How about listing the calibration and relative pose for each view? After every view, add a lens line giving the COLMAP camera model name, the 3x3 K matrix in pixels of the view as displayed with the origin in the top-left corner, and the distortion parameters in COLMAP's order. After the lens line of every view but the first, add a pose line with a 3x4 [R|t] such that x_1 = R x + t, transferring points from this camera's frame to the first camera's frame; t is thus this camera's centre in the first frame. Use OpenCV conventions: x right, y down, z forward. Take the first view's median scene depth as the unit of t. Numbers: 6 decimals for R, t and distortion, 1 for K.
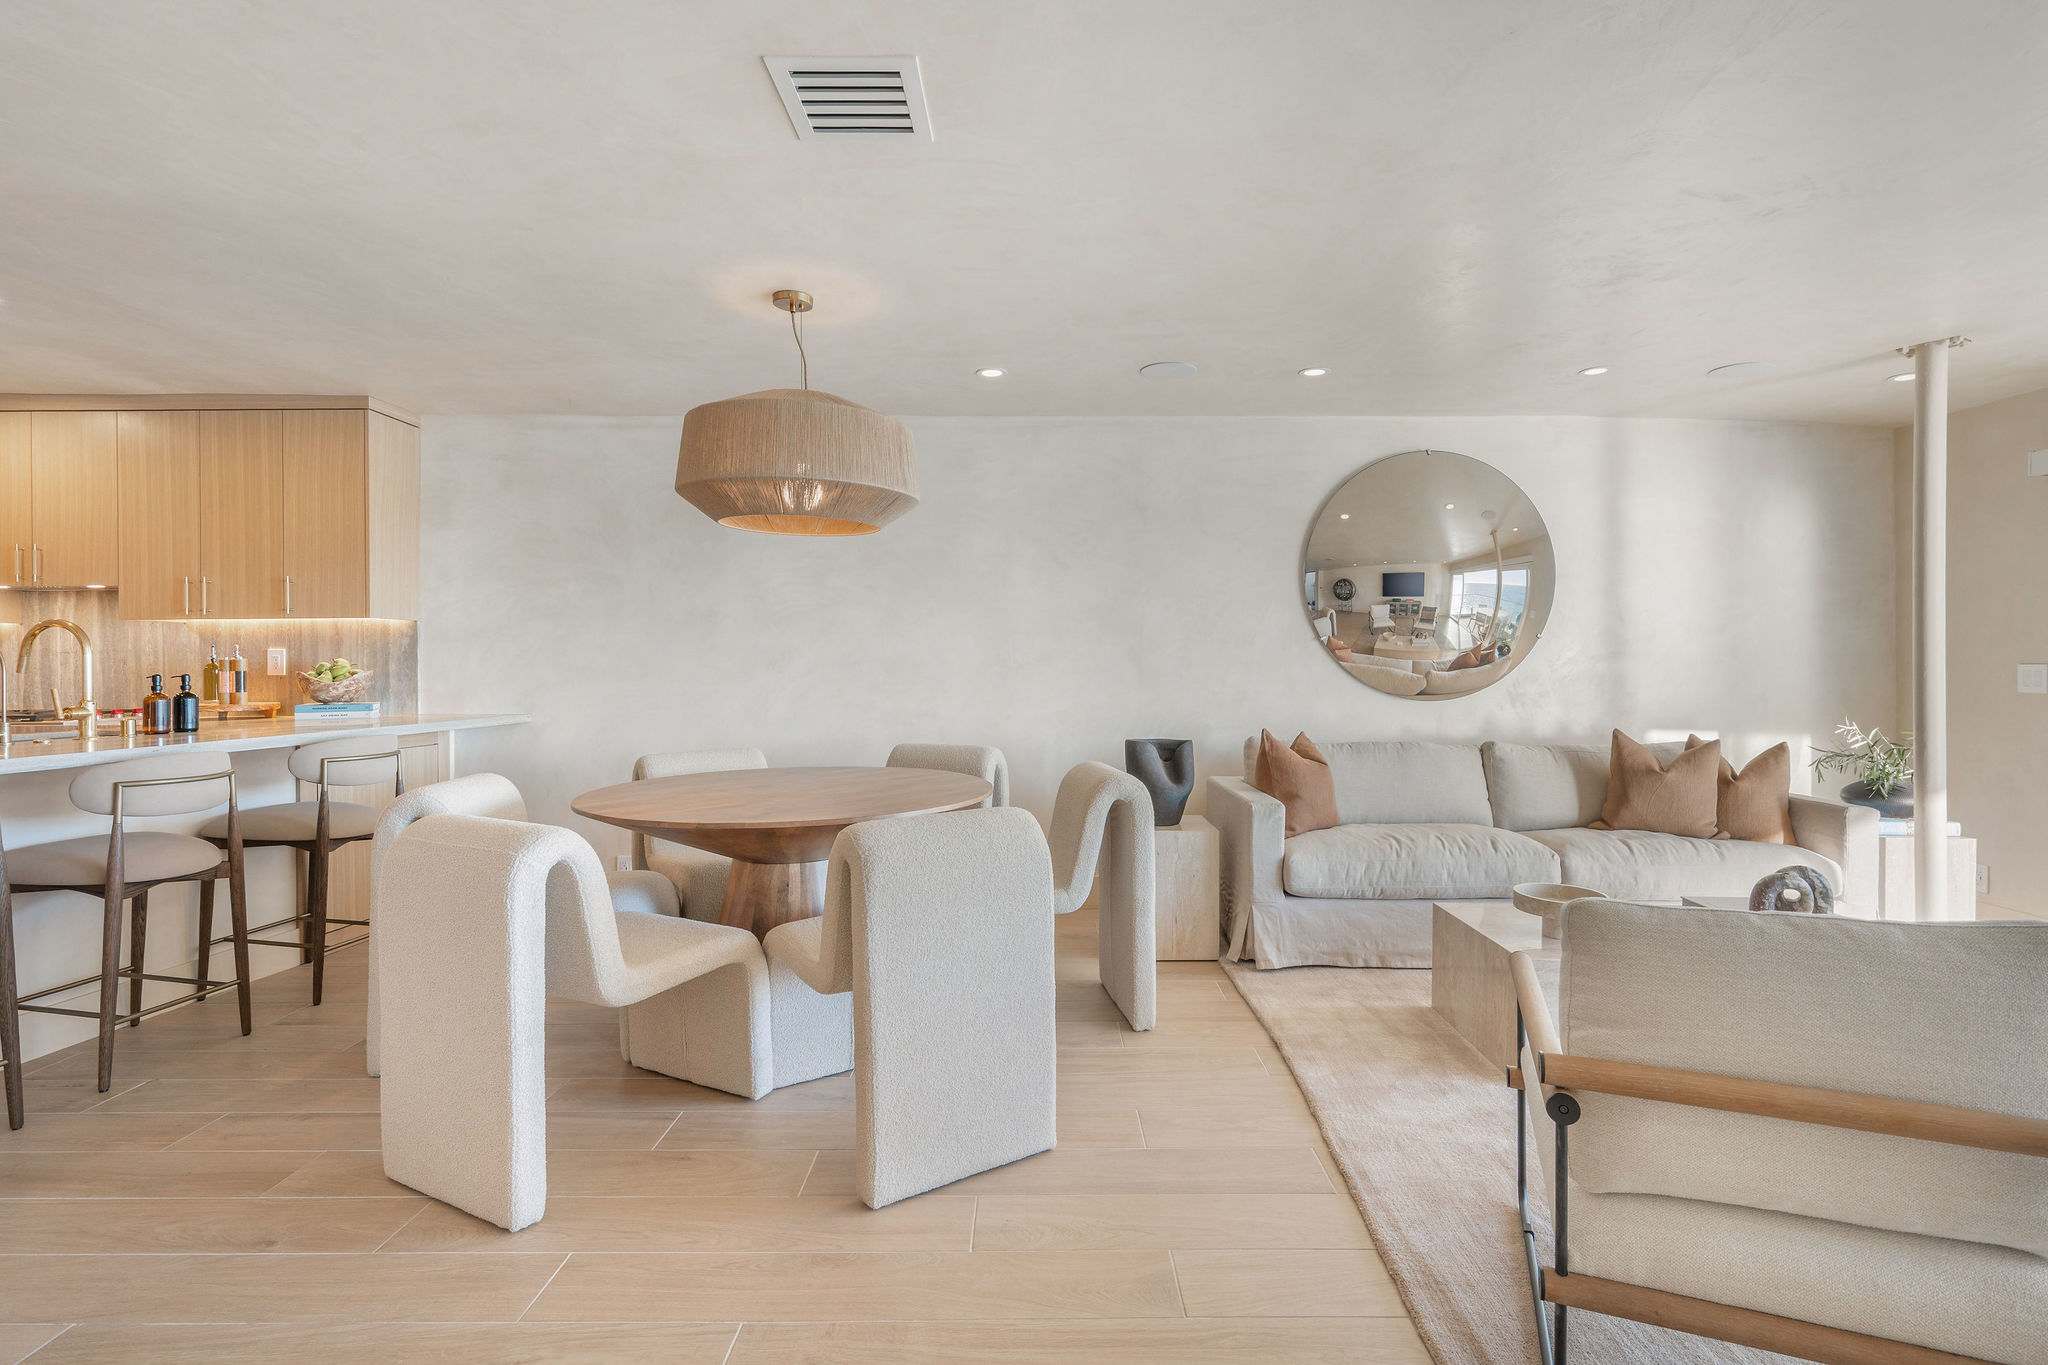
lens RADIAL K [[981.9, 0, 1024.0], [0, 981.9, 682.5], [0, 0, 1]] dist [0.000380, 0.000079]
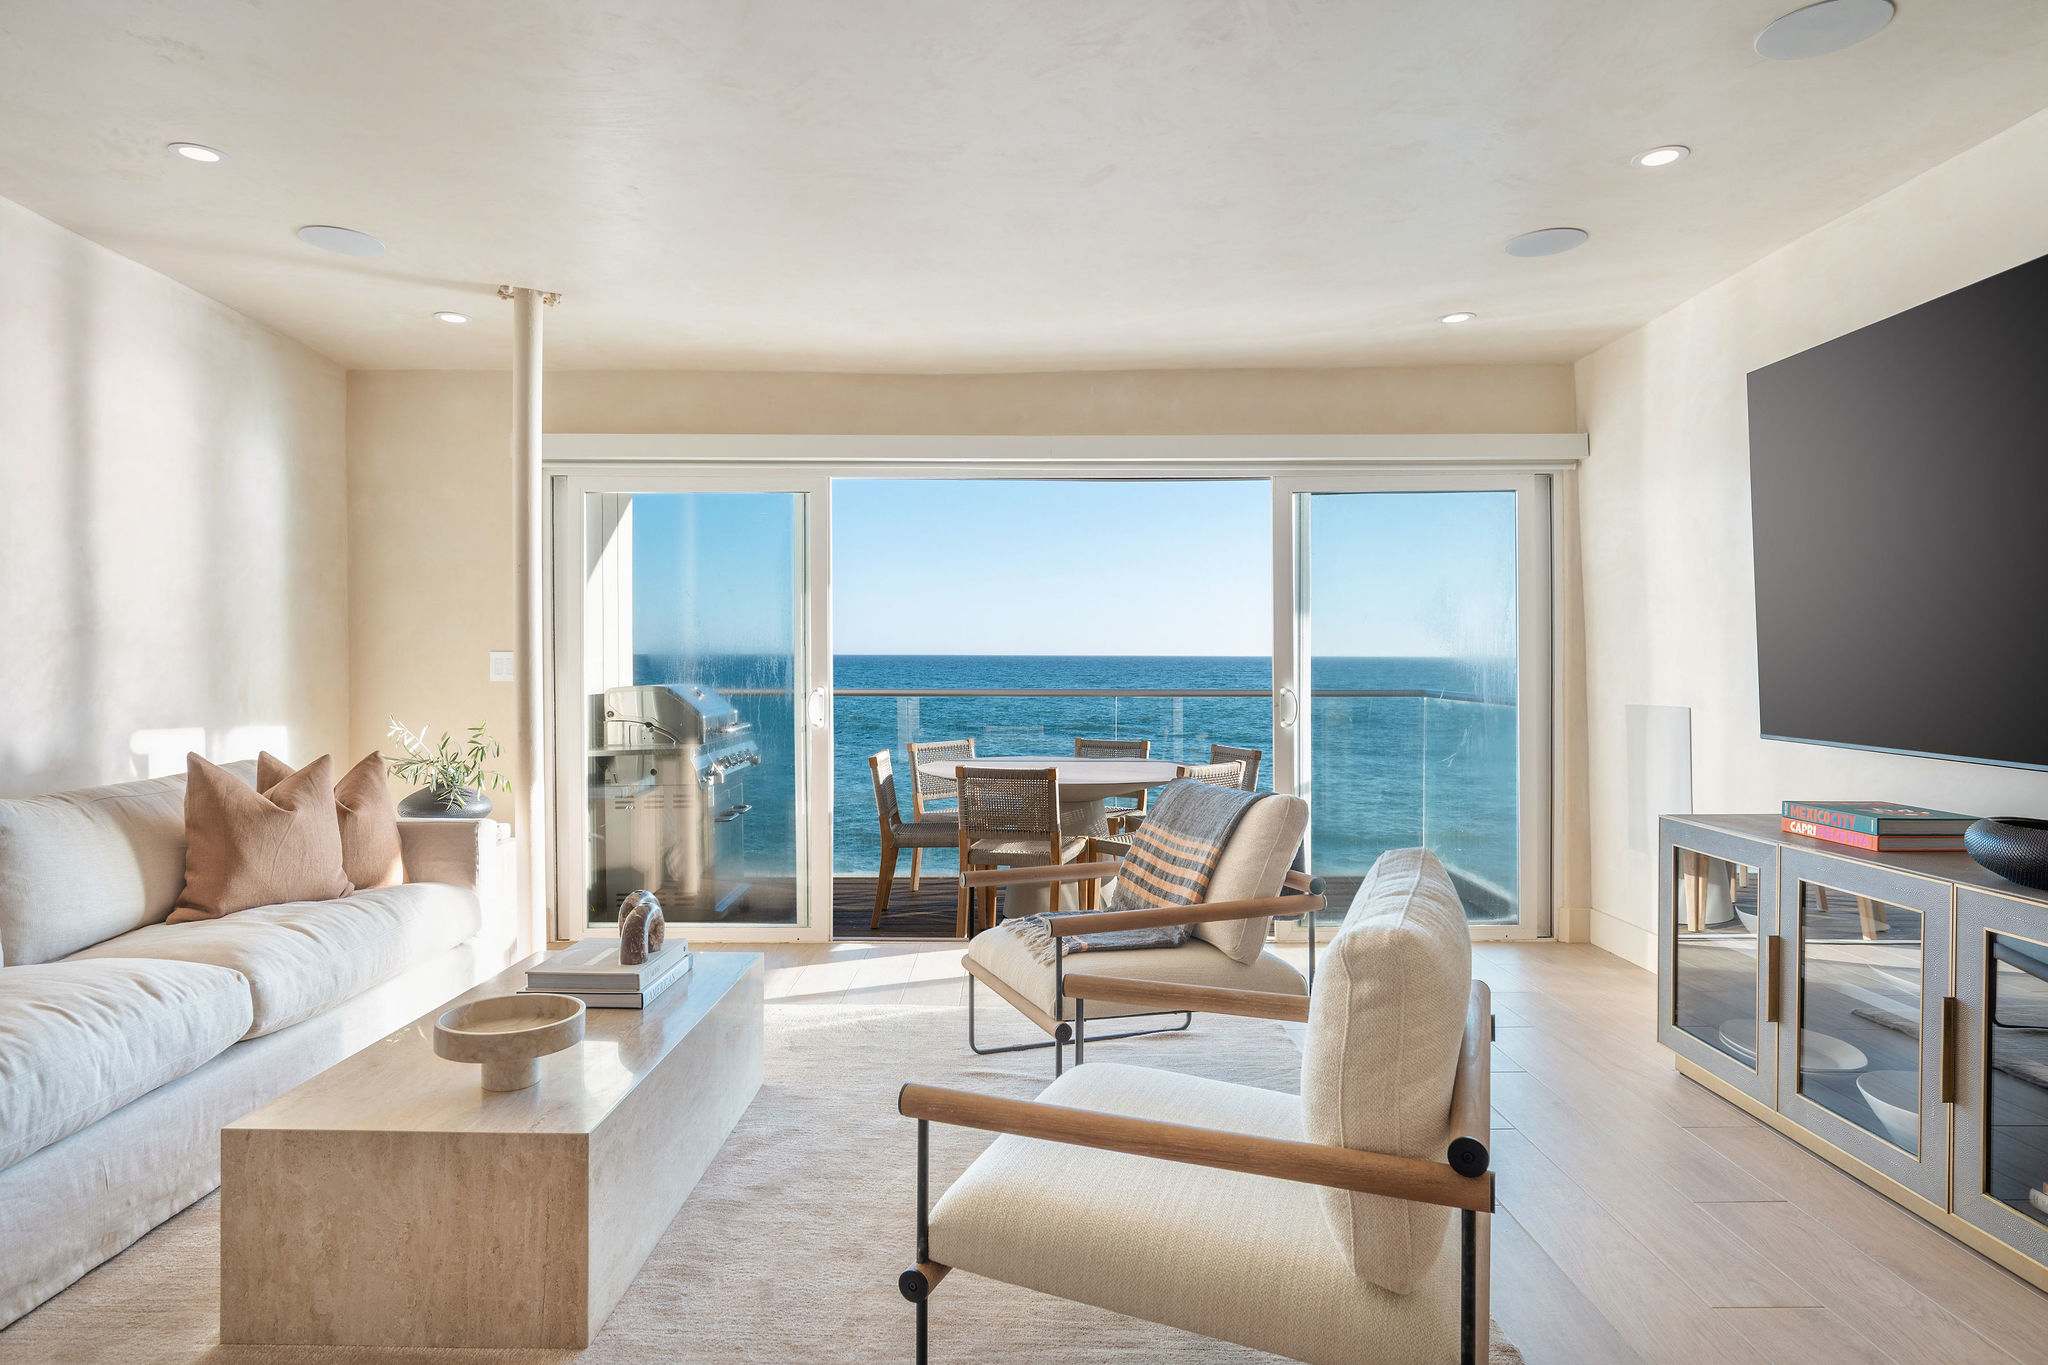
lens RADIAL K [[1164.0, 0, 1024.0], [0, 1164.0, 682.5], [0, 0, 1]] dist [0.000059, -0.000677]
pose [[-0.011269, -0.017213, 0.999788, -0.128206], [0.018778, 0.999672, 0.017423, 0.001242], [-0.999760, 0.018970, -0.010942, 0.488023]]
